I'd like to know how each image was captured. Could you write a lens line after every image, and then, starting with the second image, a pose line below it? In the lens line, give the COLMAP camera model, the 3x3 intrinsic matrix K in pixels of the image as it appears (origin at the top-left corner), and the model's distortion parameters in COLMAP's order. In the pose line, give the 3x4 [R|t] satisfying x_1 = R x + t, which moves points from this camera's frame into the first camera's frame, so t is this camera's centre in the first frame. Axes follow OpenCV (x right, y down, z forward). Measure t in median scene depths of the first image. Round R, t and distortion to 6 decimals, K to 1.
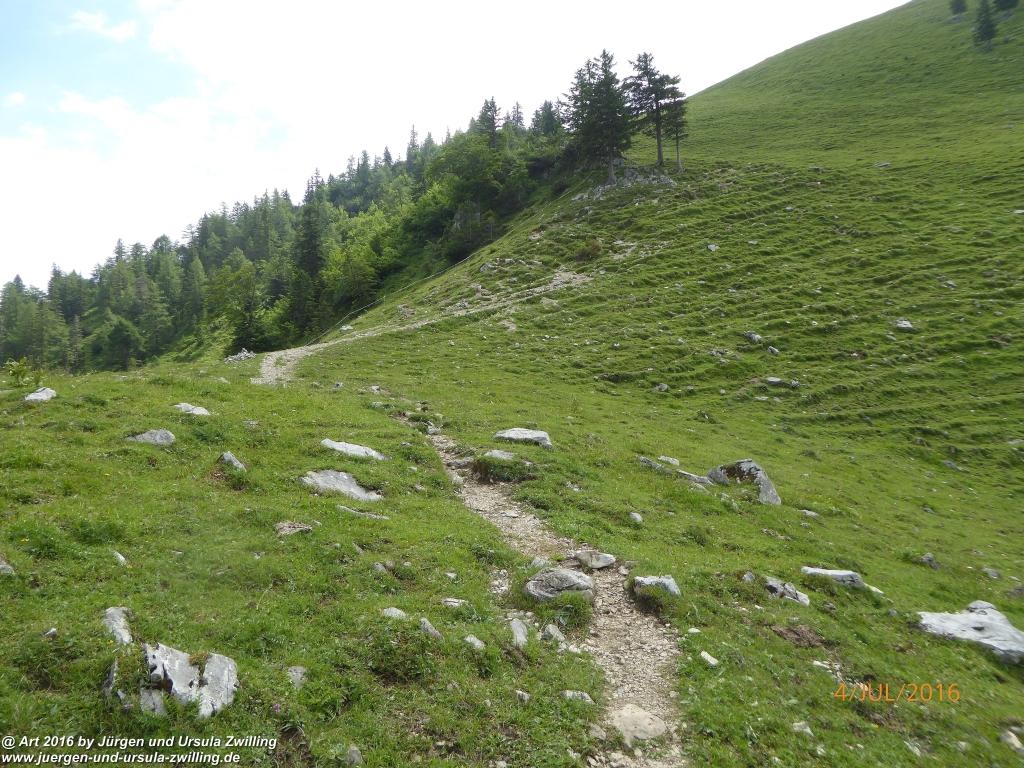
lens RADIAL K [[788.4, 0, 512.0], [0, 788.4, 384.0], [0, 0, 1]] dist [0.042851, -0.006805]
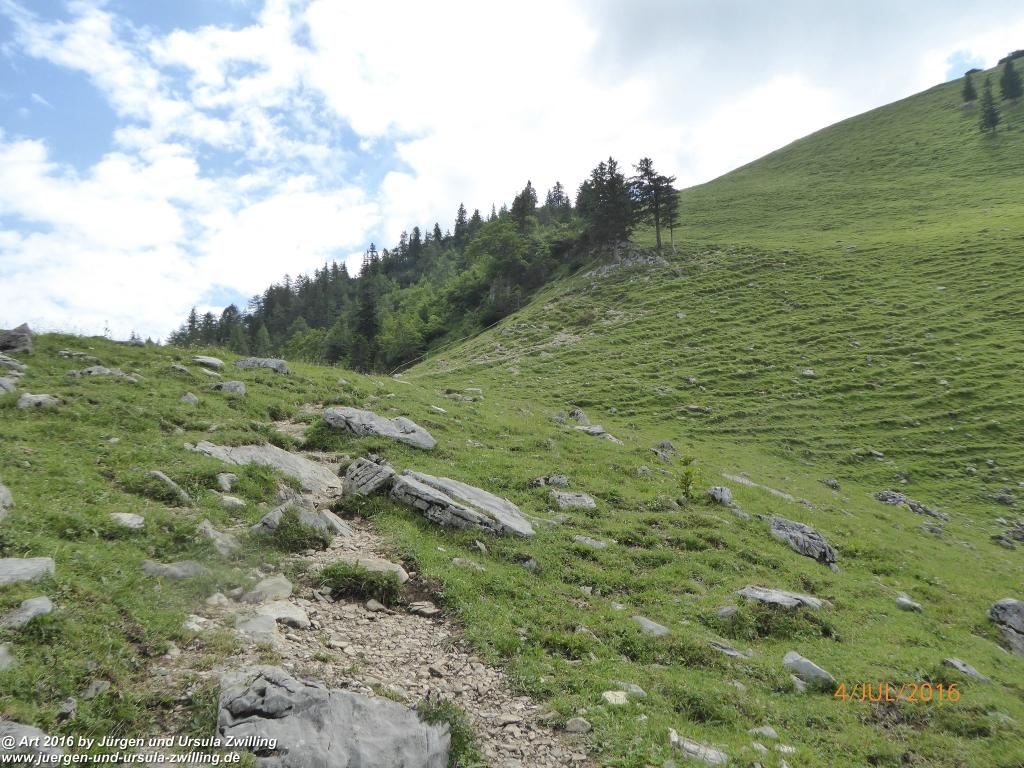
lens RADIAL K [[810.0, 0, 512.0], [0, 810.0, 384.0], [0, 0, 1]] dist [0.018180, 0.005308]
pose [[0.998009, 0.005310, -0.062840, 0.054622], [-0.010763, 0.996171, -0.086760, 0.048203], [0.062139, 0.087263, 0.994245, -0.274771]]
